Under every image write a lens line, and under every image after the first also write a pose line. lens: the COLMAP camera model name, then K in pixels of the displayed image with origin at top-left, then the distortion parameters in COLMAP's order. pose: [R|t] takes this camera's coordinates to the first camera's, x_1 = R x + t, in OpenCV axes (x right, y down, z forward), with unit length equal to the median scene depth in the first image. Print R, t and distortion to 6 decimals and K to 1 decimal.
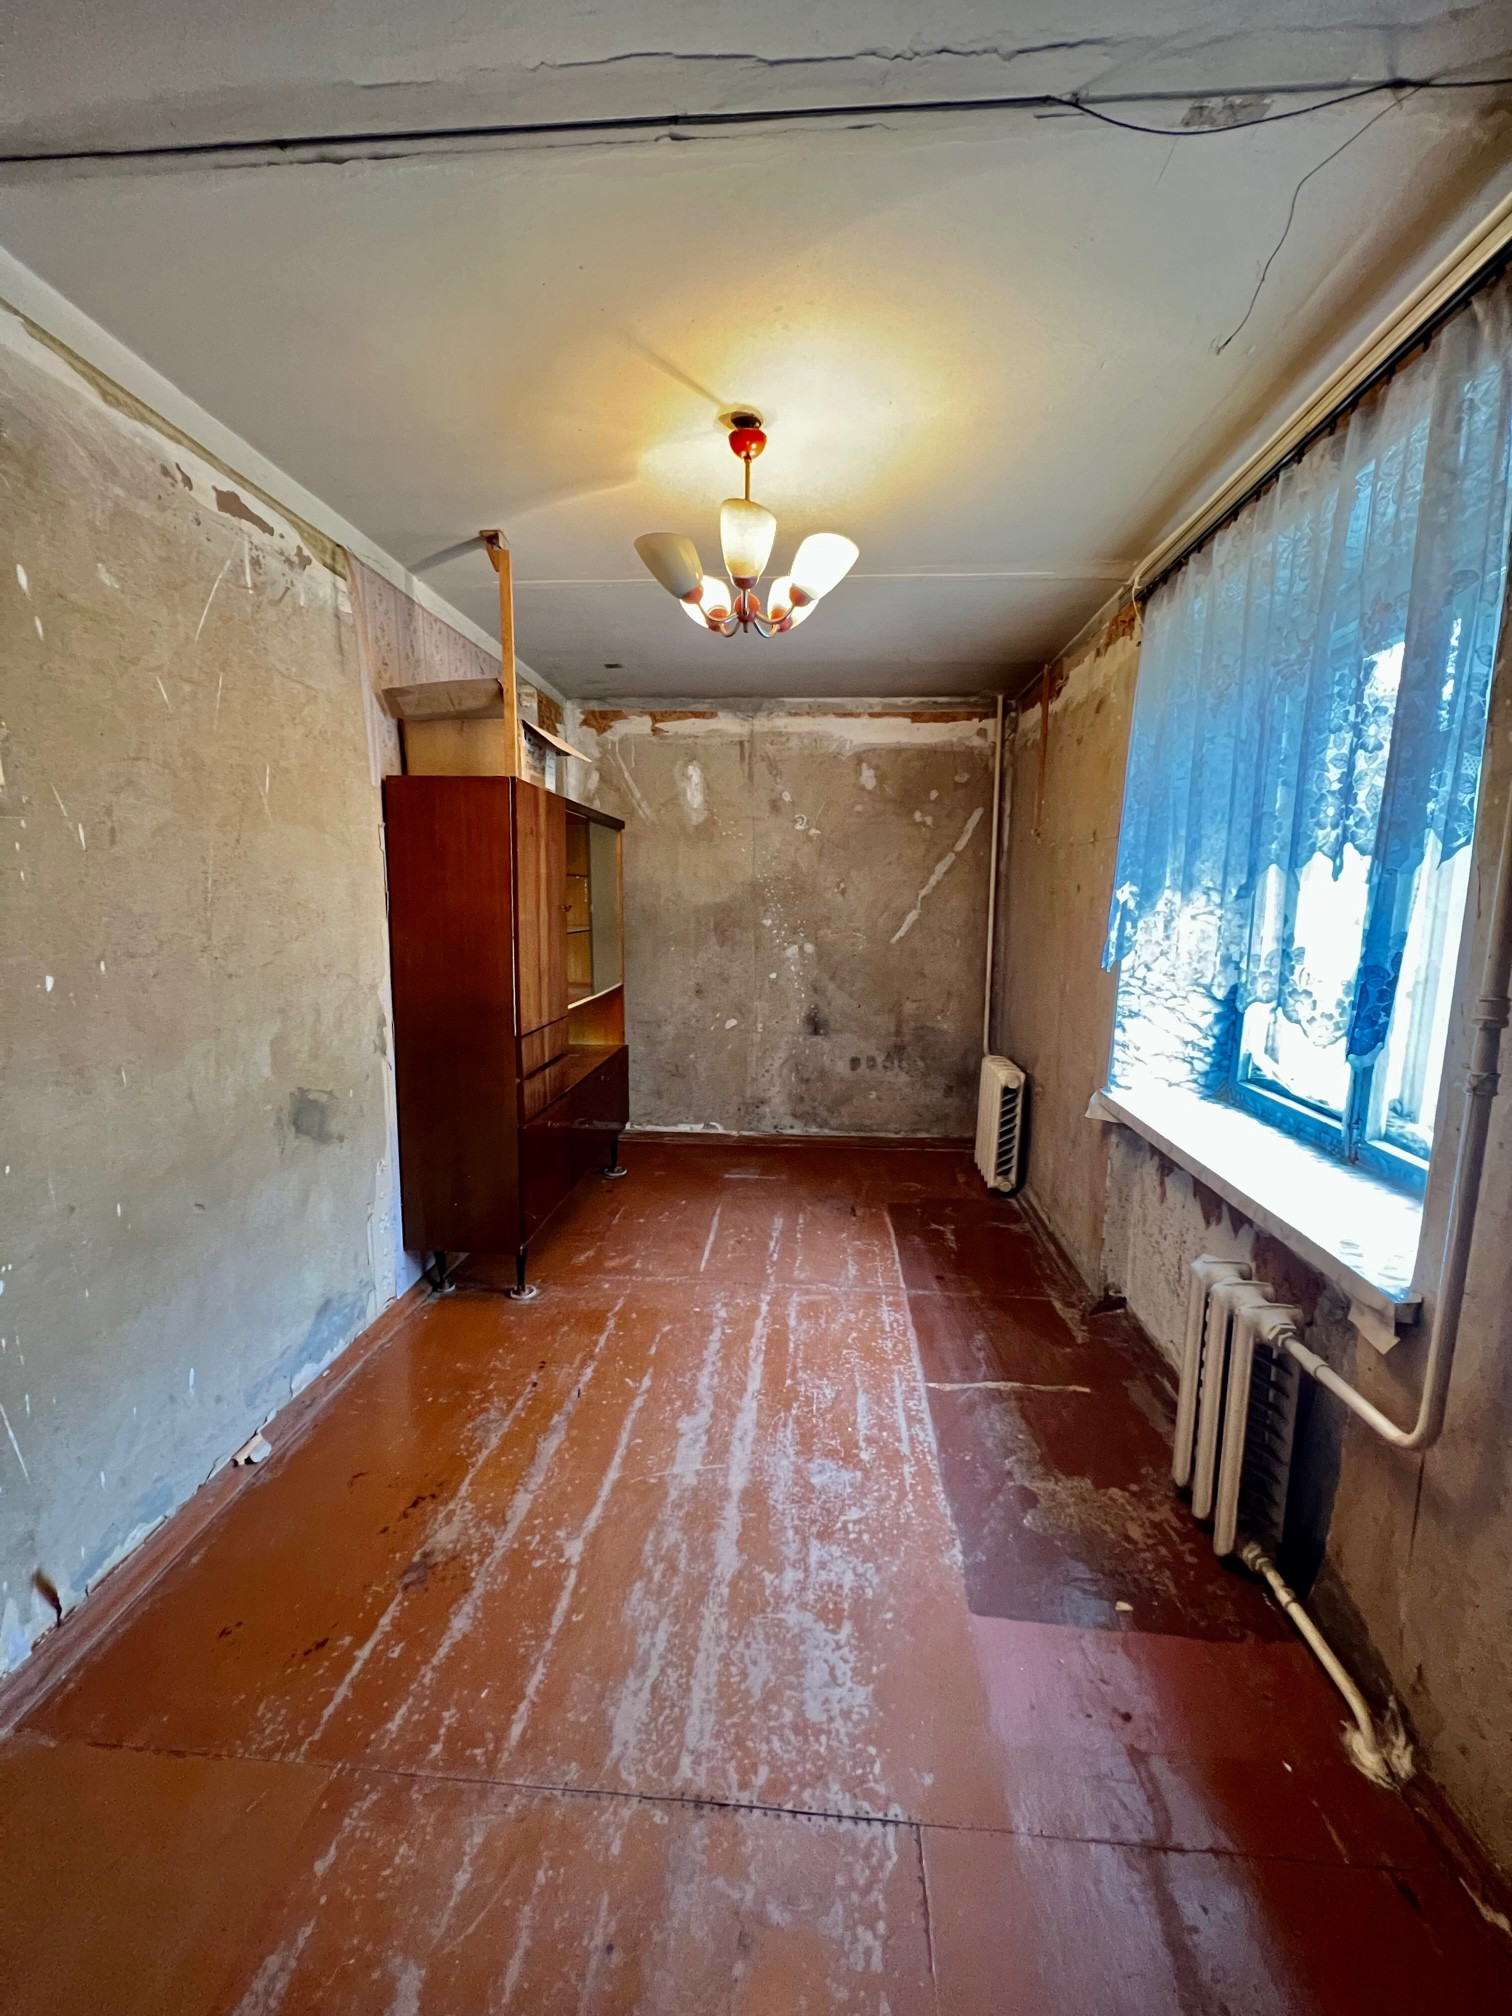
lens RADIAL K [[808.6, 0, 760.0], [0, 808.6, 1015.6], [0, 0, 1]] dist [-0.004995, 0.001501]
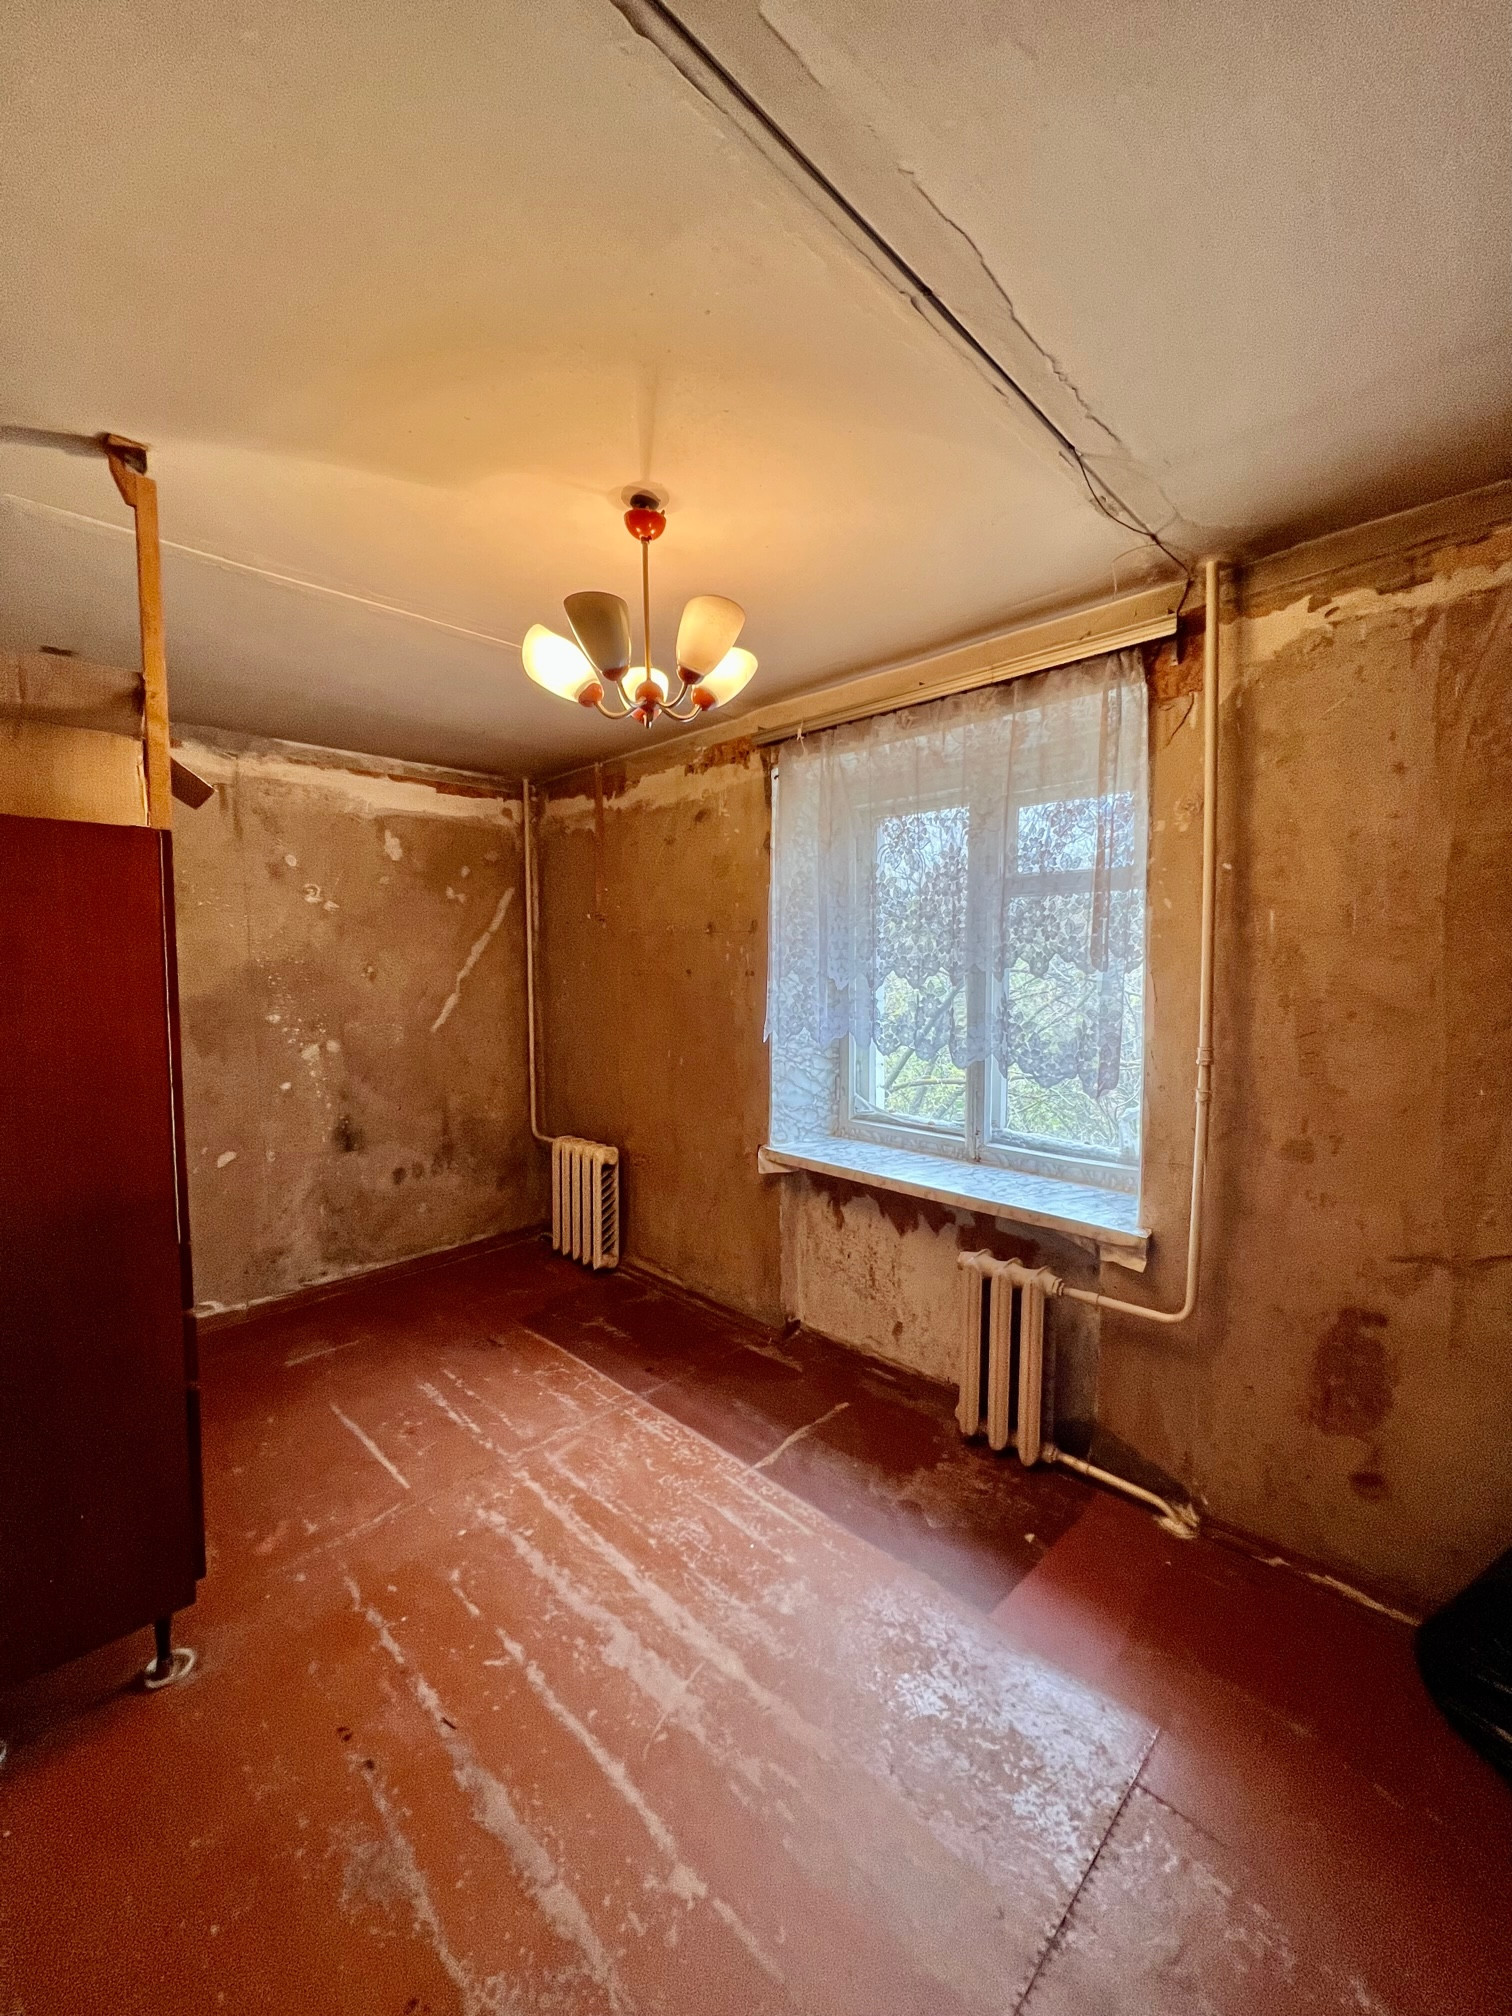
lens RADIAL K [[808.6, 0, 757.3], [0, 808.6, 1014.0], [0, 0, 1]] dist [-0.004995, 0.001501]
pose [[0.643889, -0.067196, 0.762162, -0.448902], [0.124372, 0.992079, -0.017605, -0.077388], [-0.754943, 0.106127, 0.647147, 0.238465]]
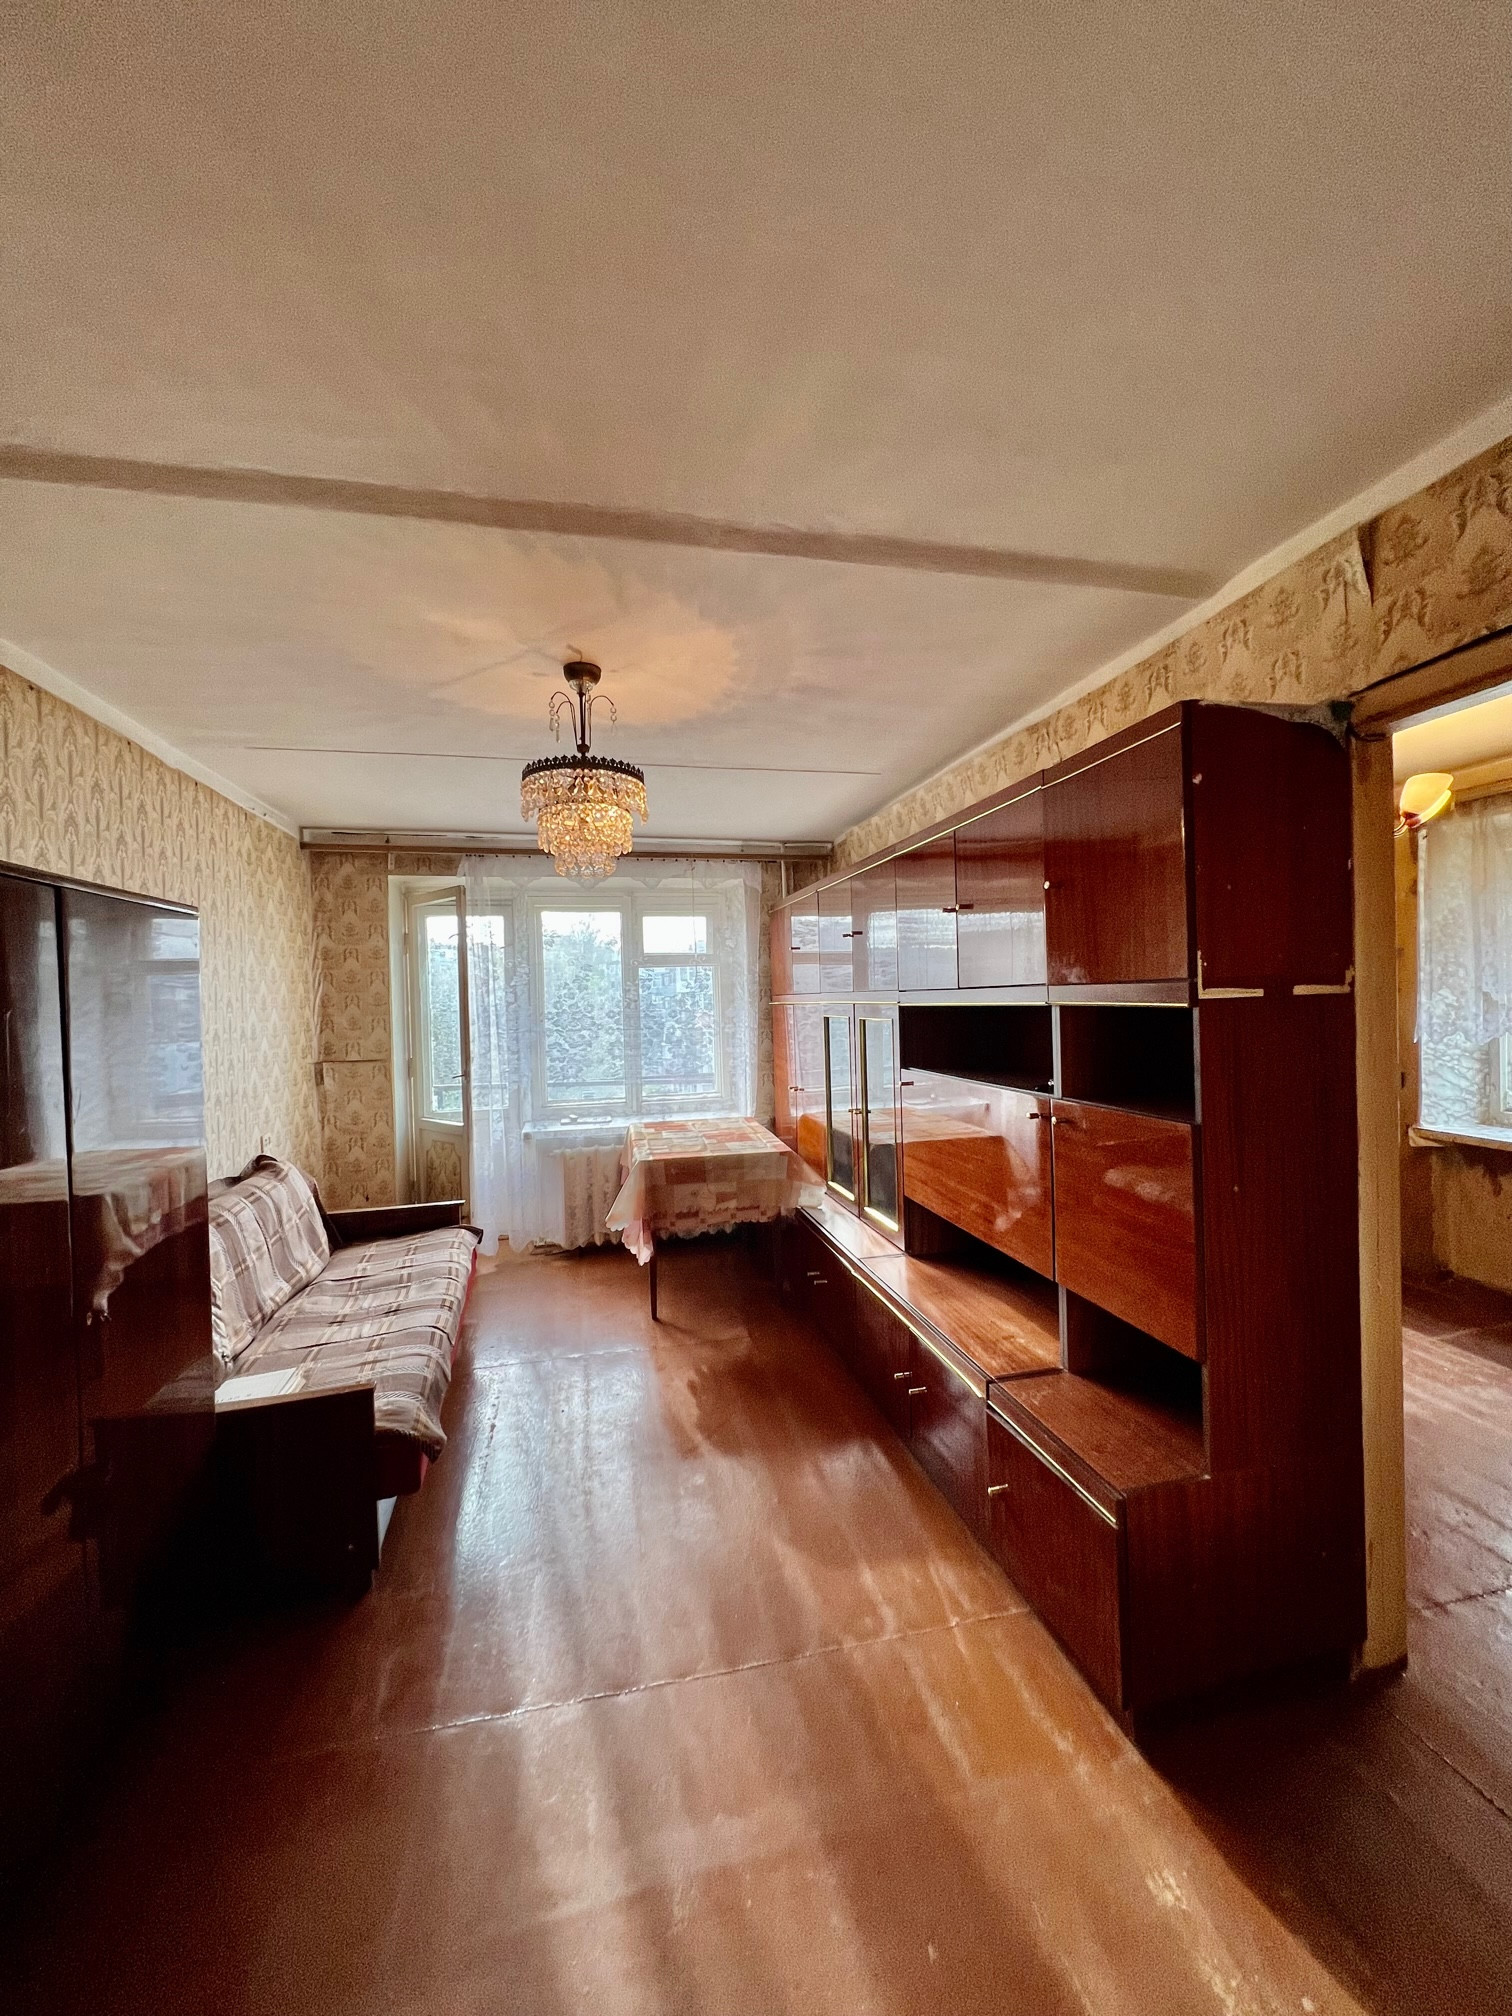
lens RADIAL K [[808.6, 0, 756.9], [0, 808.6, 1012.2], [0, 0, 1]] dist [-0.004995, 0.001501]
pose [[0.954967, -0.040472, 0.293937, -1.132568], [0.079636, 0.989266, -0.122515, -0.028557], [-0.285824, 0.140406, 0.947940, -0.074276]]
